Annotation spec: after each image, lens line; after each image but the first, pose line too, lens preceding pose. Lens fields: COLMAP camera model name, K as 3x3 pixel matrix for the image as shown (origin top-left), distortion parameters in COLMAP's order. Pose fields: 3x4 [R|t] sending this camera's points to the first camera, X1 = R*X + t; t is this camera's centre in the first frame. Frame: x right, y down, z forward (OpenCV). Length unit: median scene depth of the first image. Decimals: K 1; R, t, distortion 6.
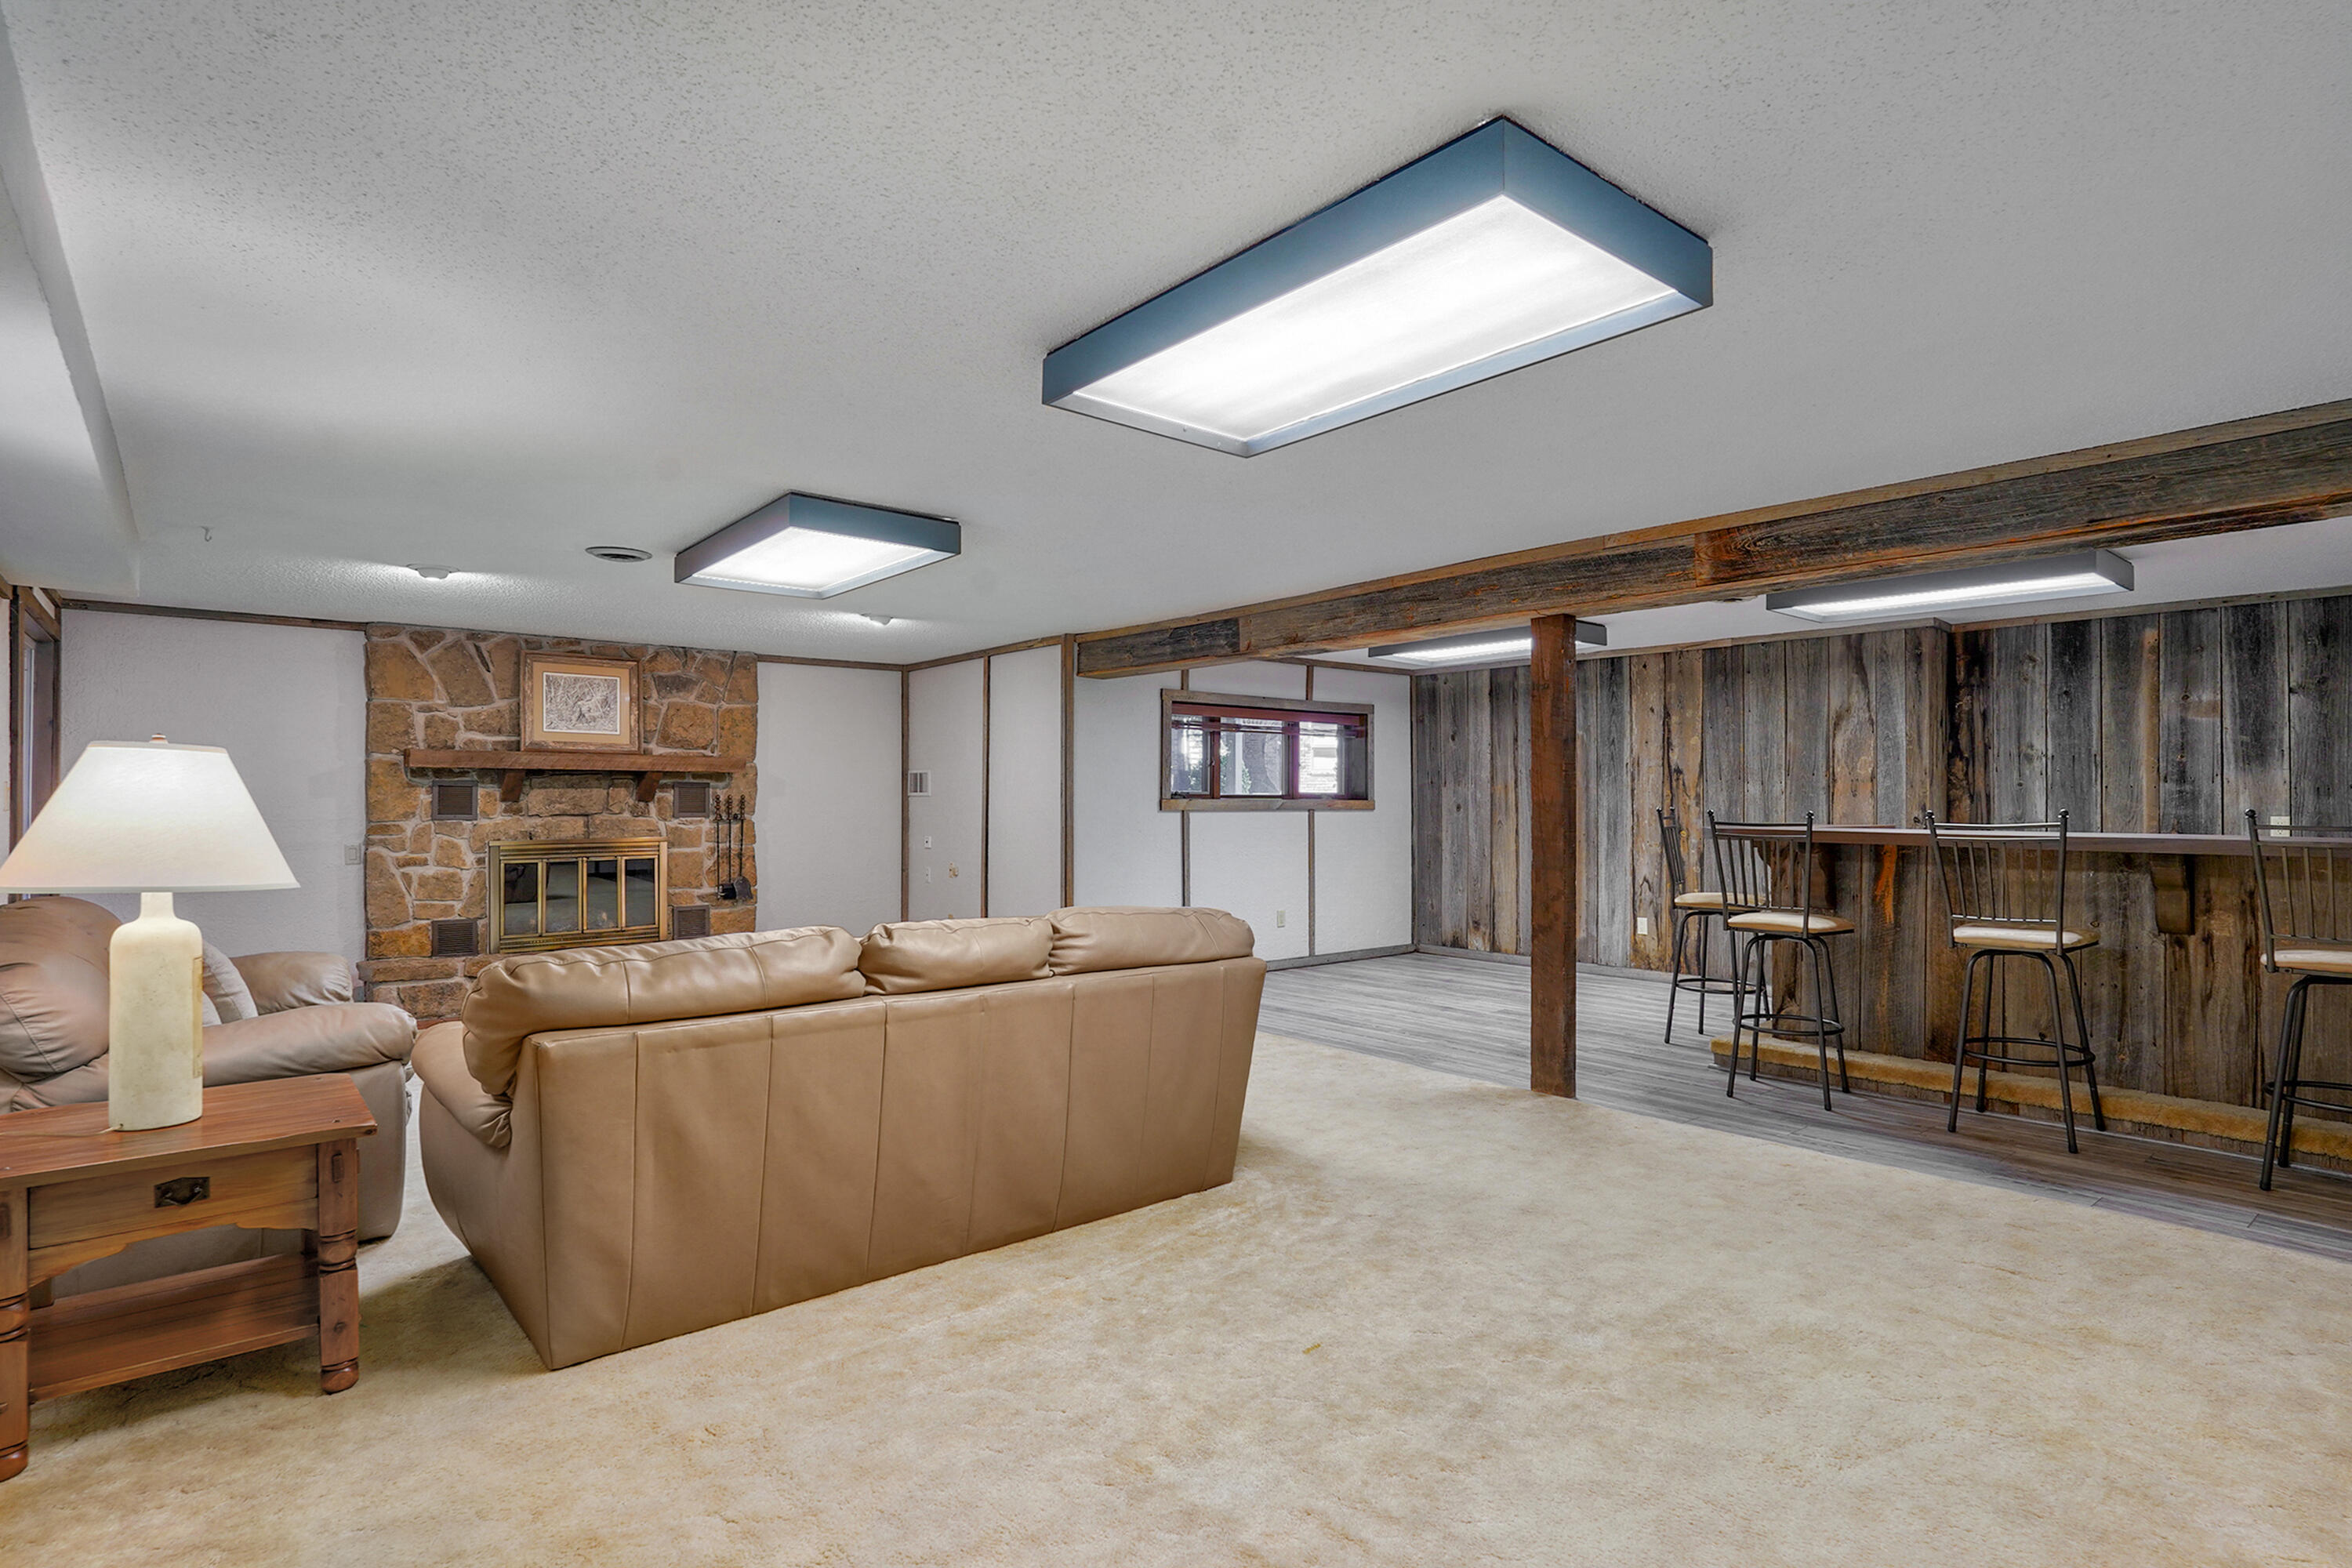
lens RADIAL K [[1153.8, 0, 1165.4], [0, 1153.8, 771.8], [0, 0, 1]] dist [0.002518, 0.001571]
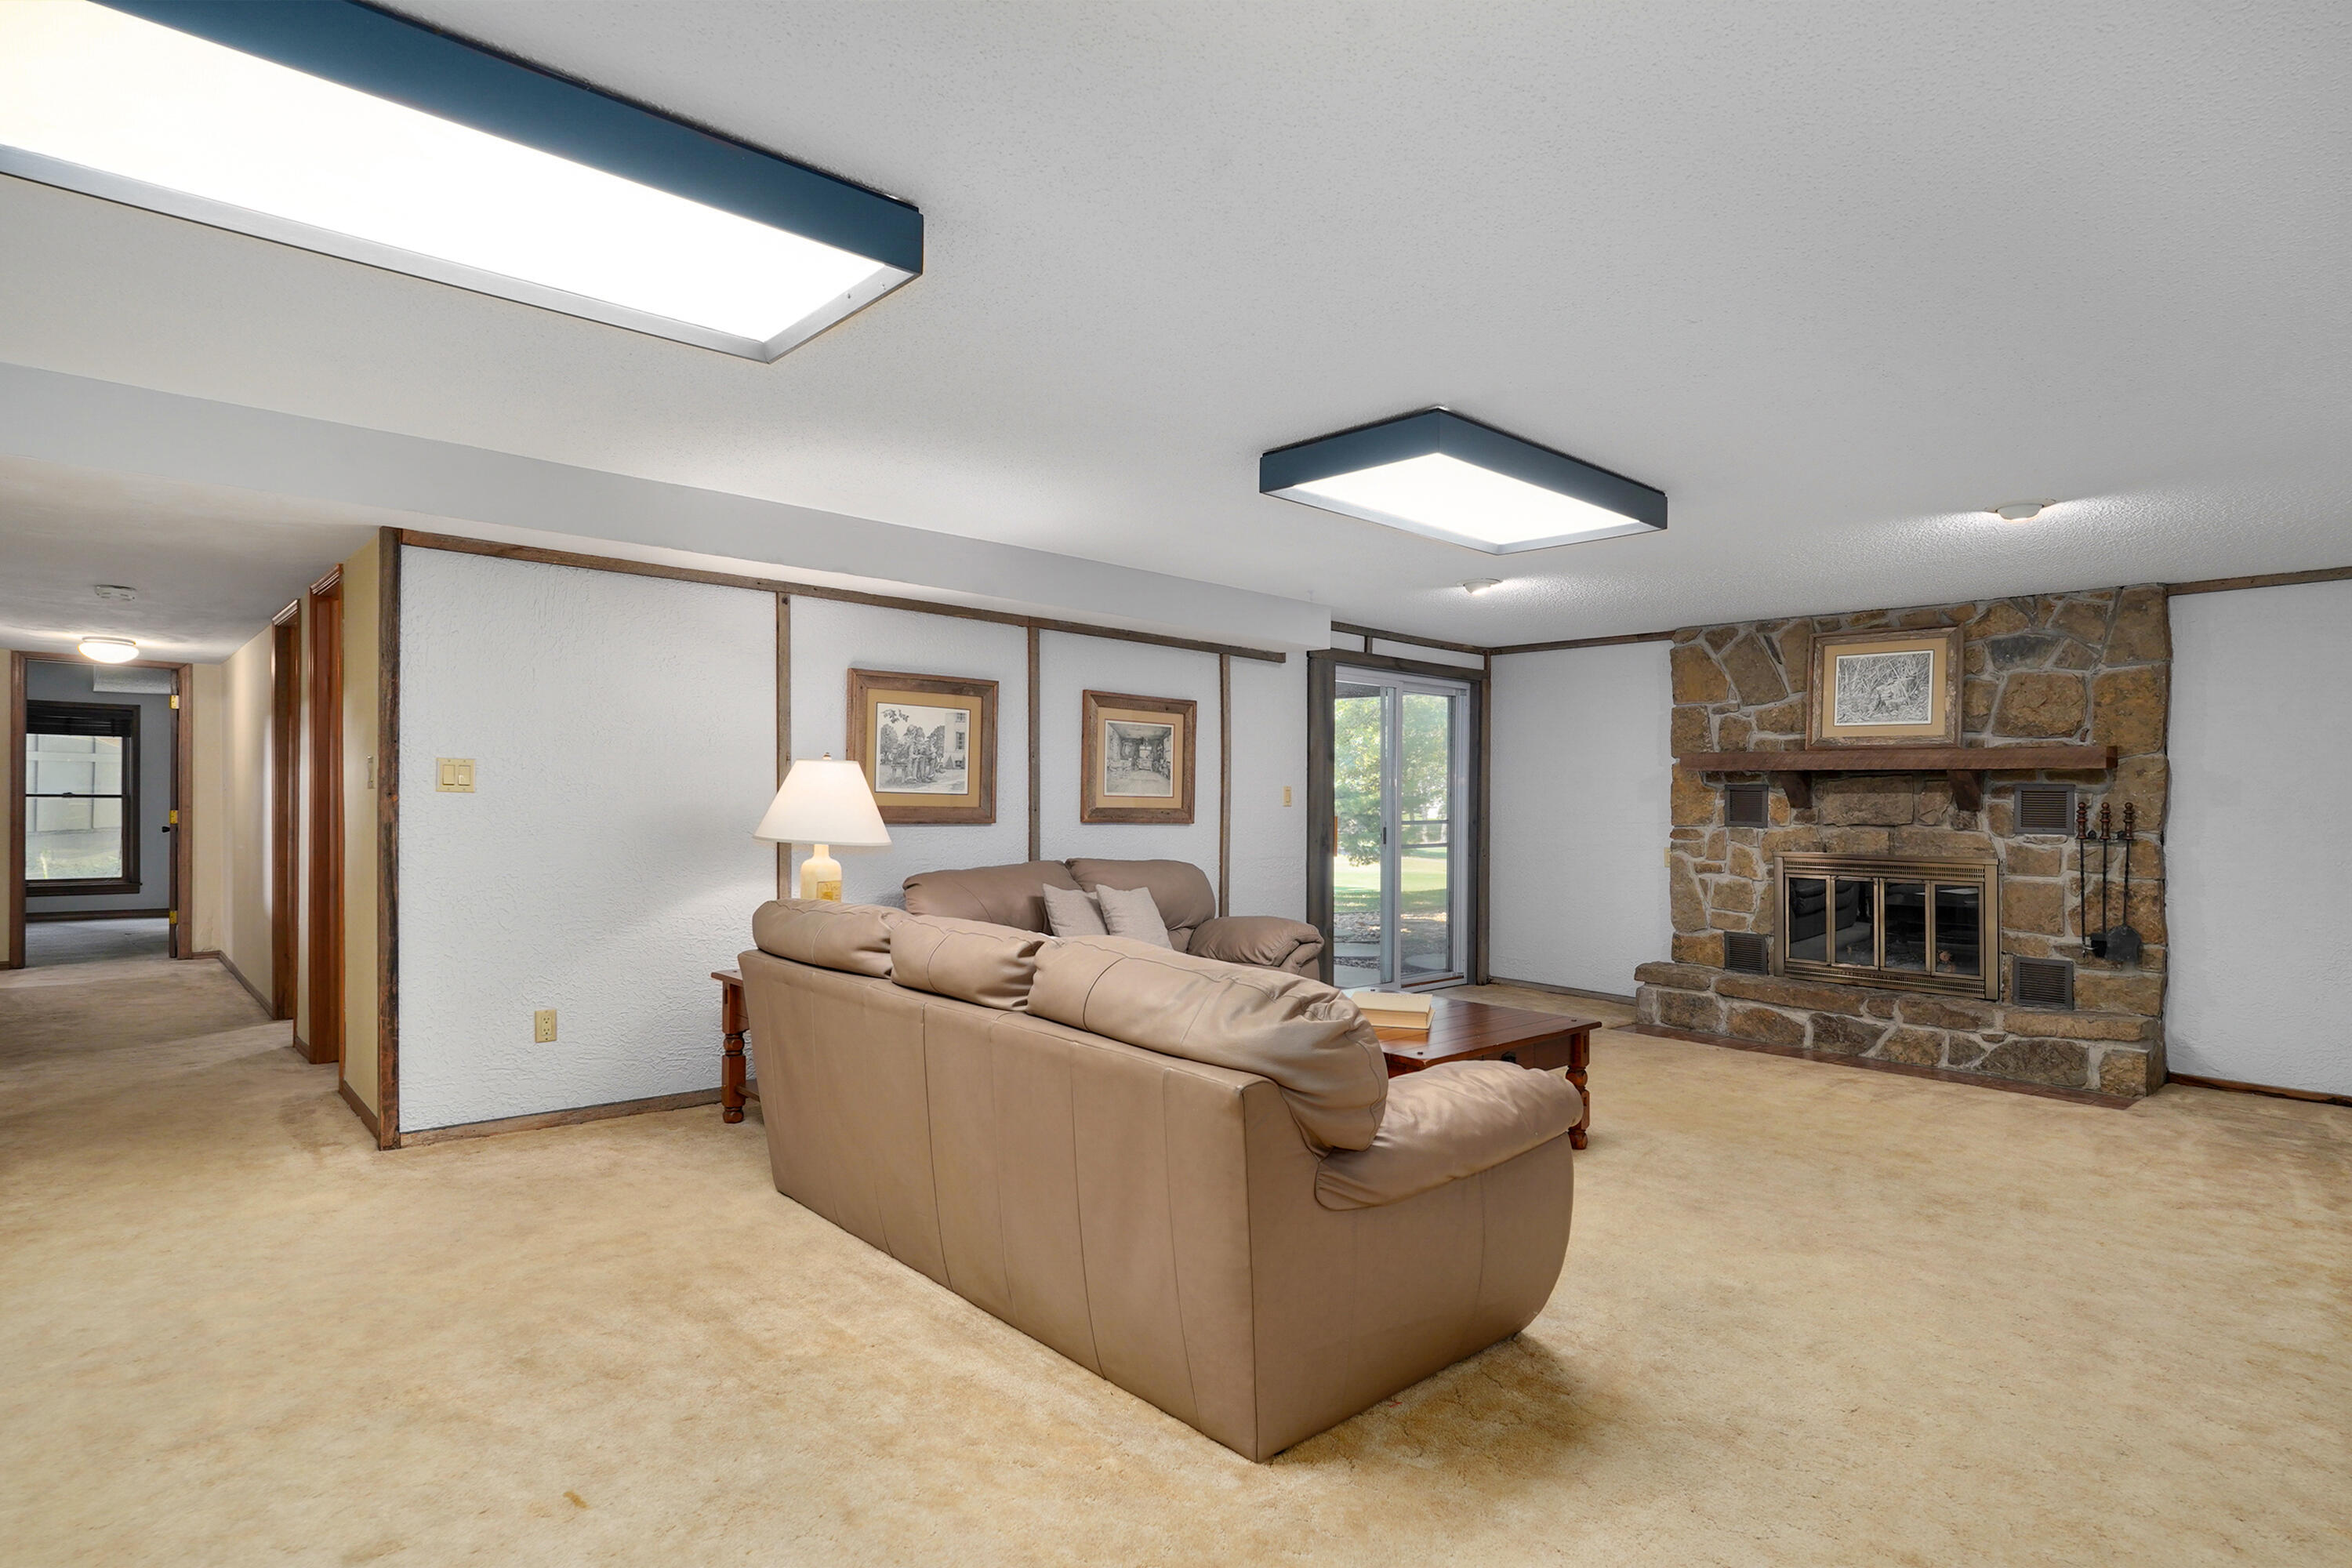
lens RADIAL K [[1217.4, 0, 1173.2], [0, 1217.4, 784.1], [0, 0, 1]] dist [0.001185, 0.000510]
pose [[0.057423, -0.011495, -0.998284, 0.333318], [0.010381, 0.999887, -0.010917, 0.012739], [0.998296, -0.009736, 0.057536, 0.466330]]
